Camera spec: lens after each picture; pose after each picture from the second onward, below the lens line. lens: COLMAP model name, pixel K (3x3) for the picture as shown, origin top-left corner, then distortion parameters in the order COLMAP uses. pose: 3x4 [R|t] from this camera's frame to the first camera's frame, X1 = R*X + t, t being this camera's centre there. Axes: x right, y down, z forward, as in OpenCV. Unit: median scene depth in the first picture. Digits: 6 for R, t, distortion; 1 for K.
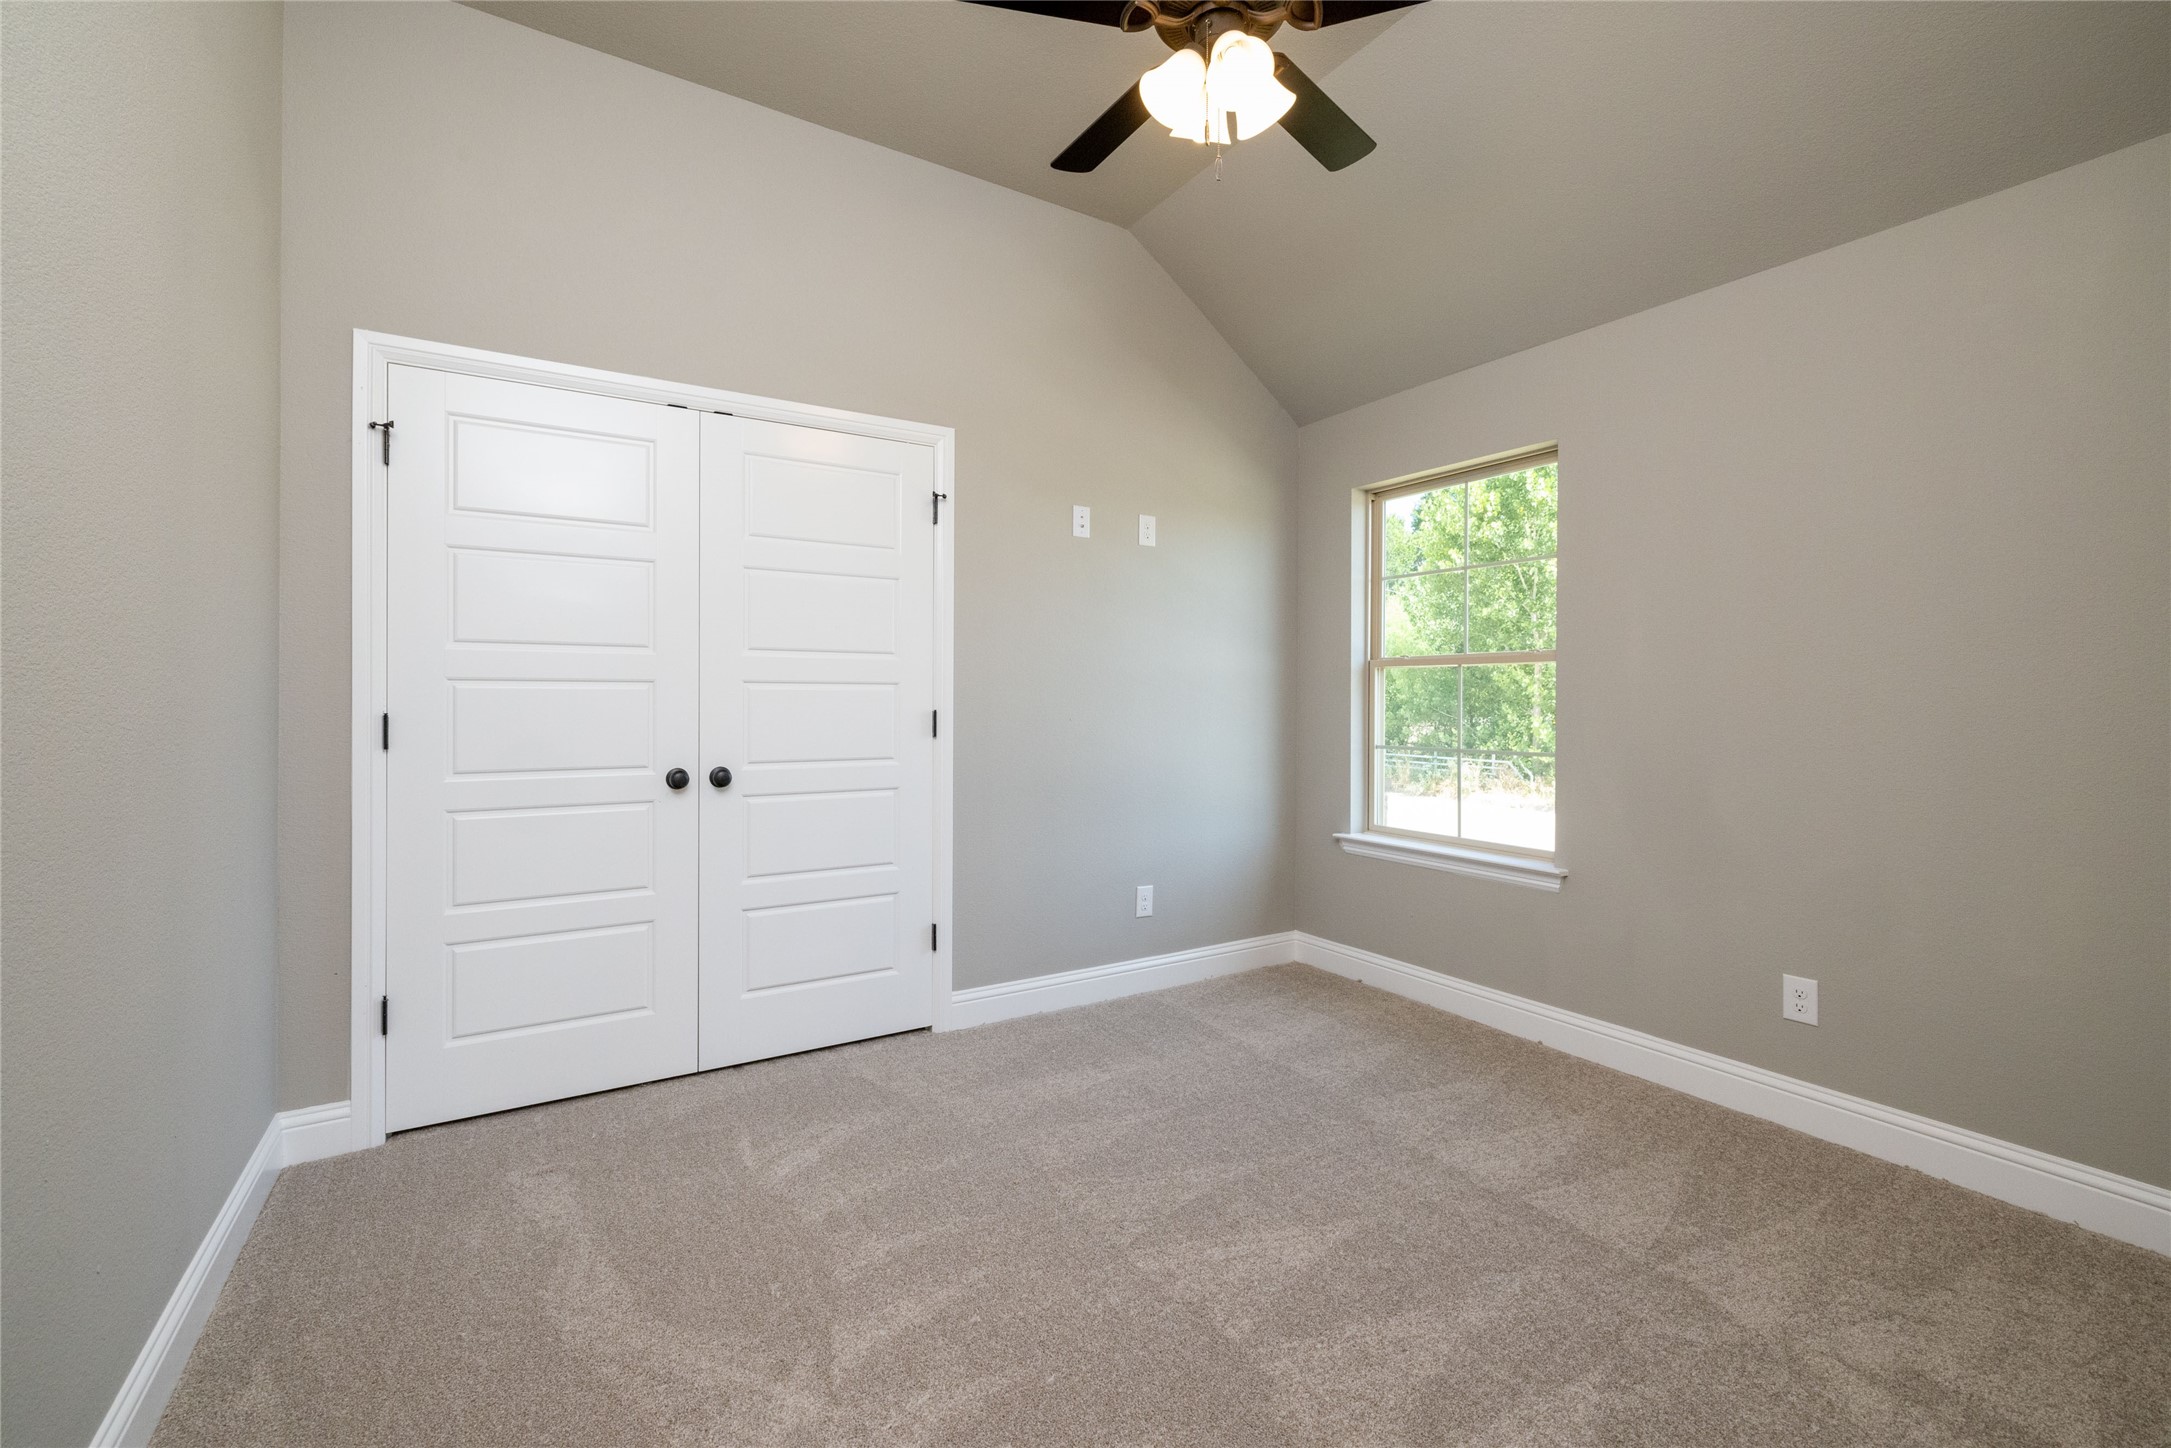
lens RADIAL K [[908.1, 0, 1070.6], [0, 908.1, 697.0], [0, 0, 1]] dist [-0.000684, 0.000606]
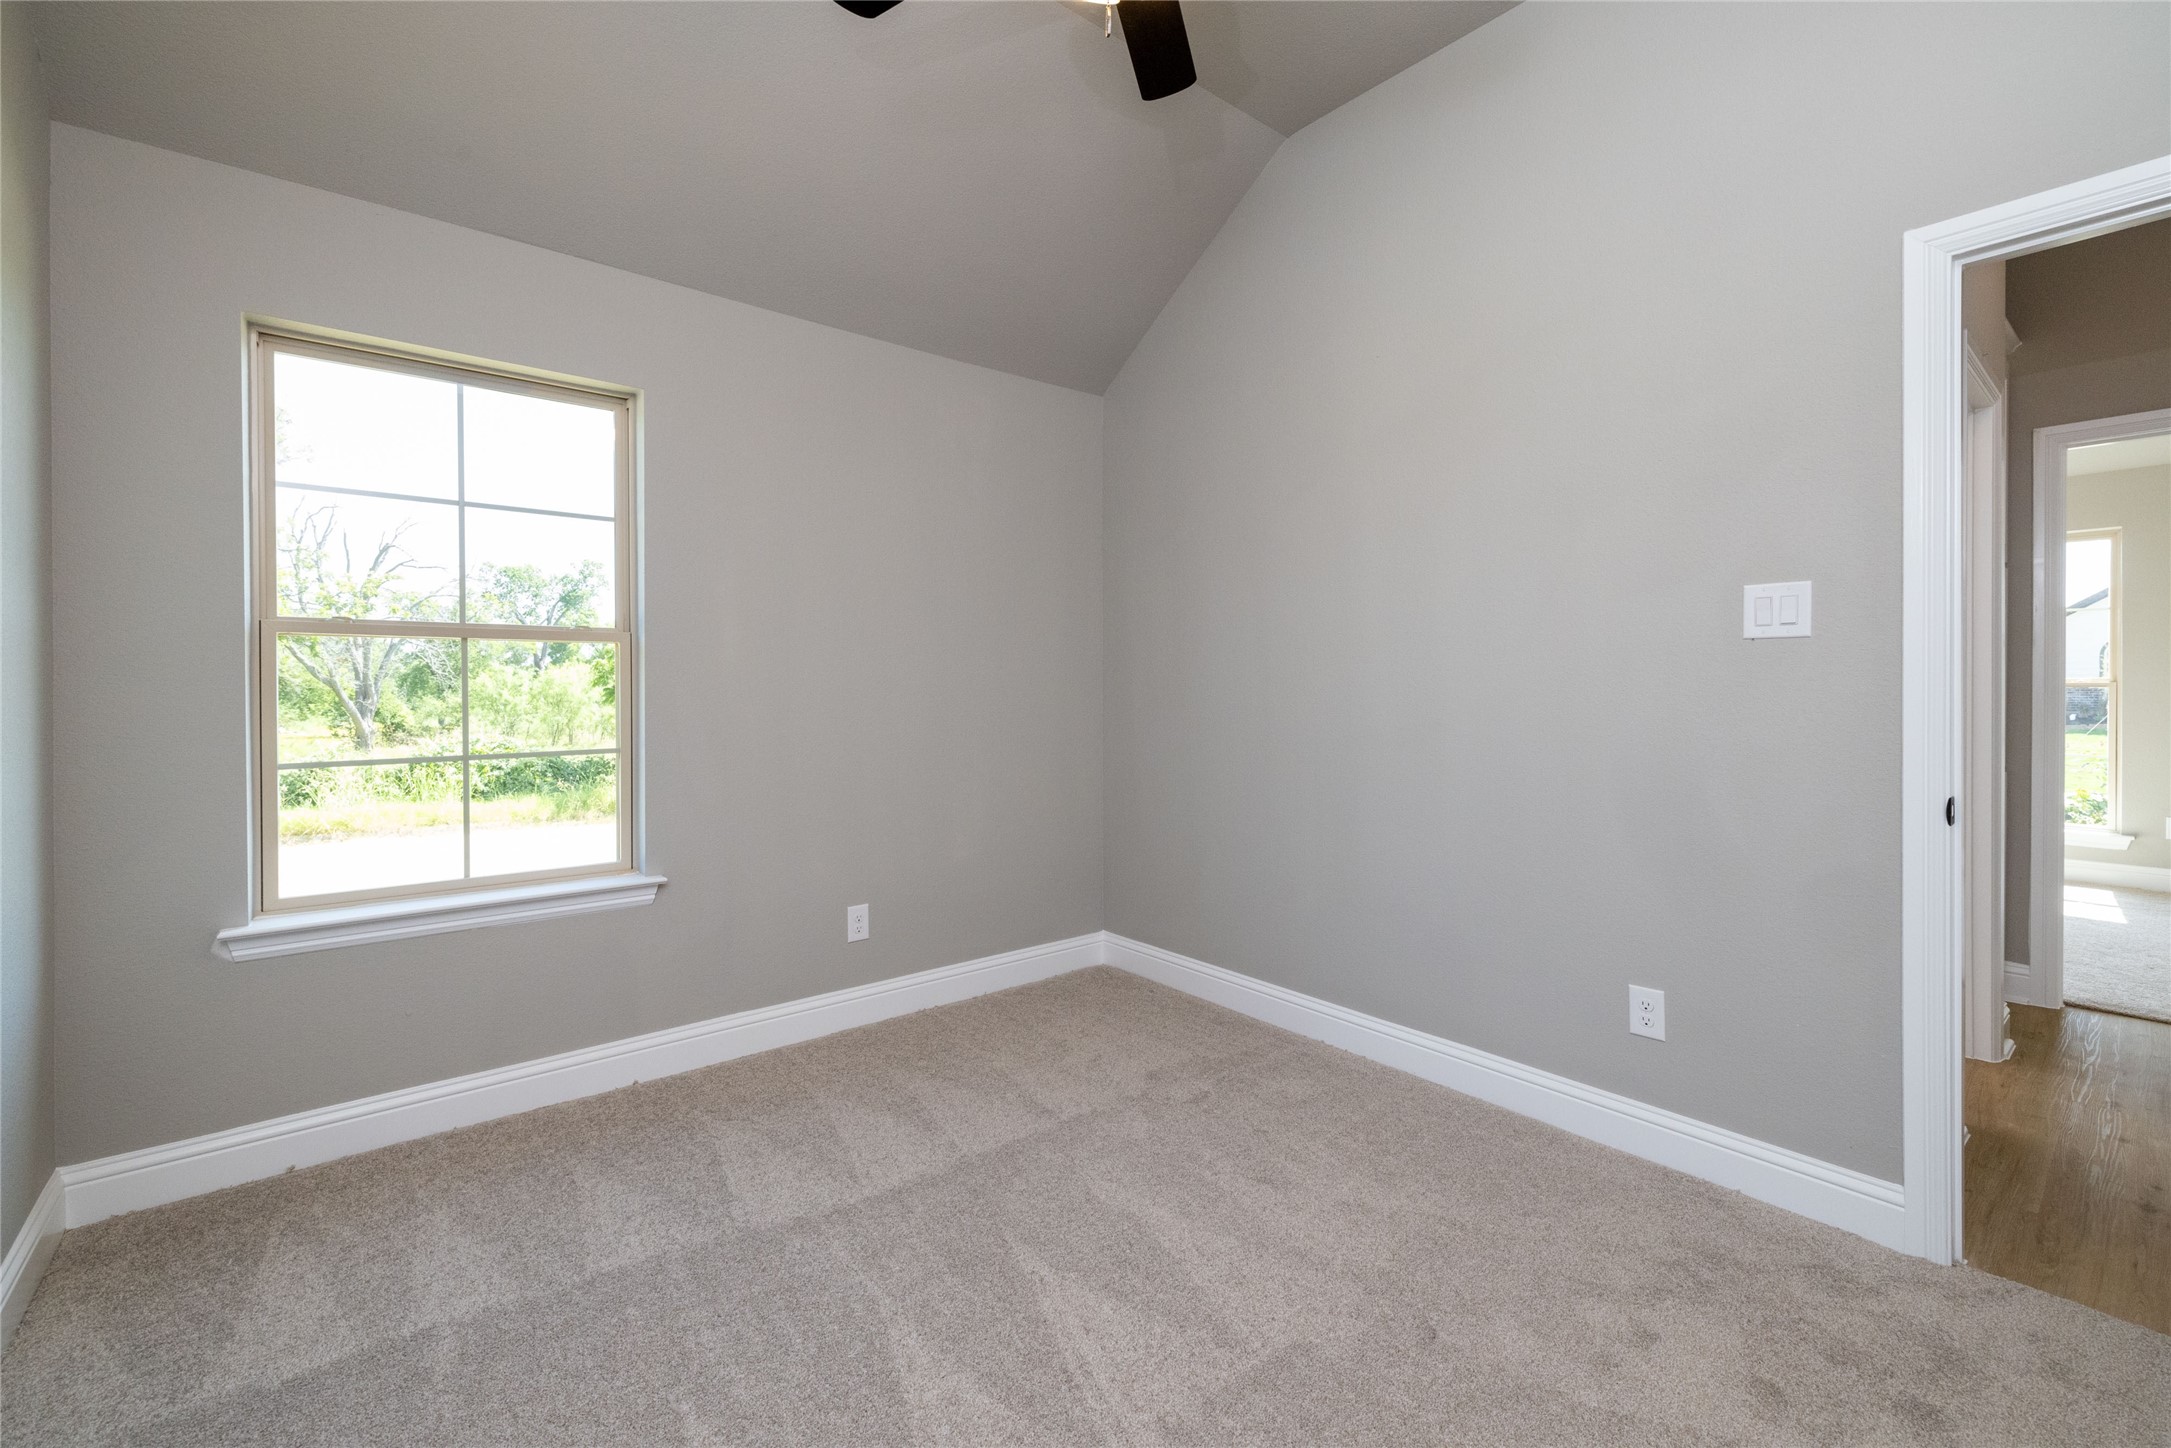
lens RADIAL K [[908.1, 0, 1070.6], [0, 908.1, 697.0], [0, 0, 1]] dist [-0.000684, 0.000606]
pose [[-0.133567, -0.015316, 0.990921, -0.441805], [-0.003240, 0.999882, 0.015017, -0.001812], [-0.991034, -0.001205, -0.133601, 0.798682]]
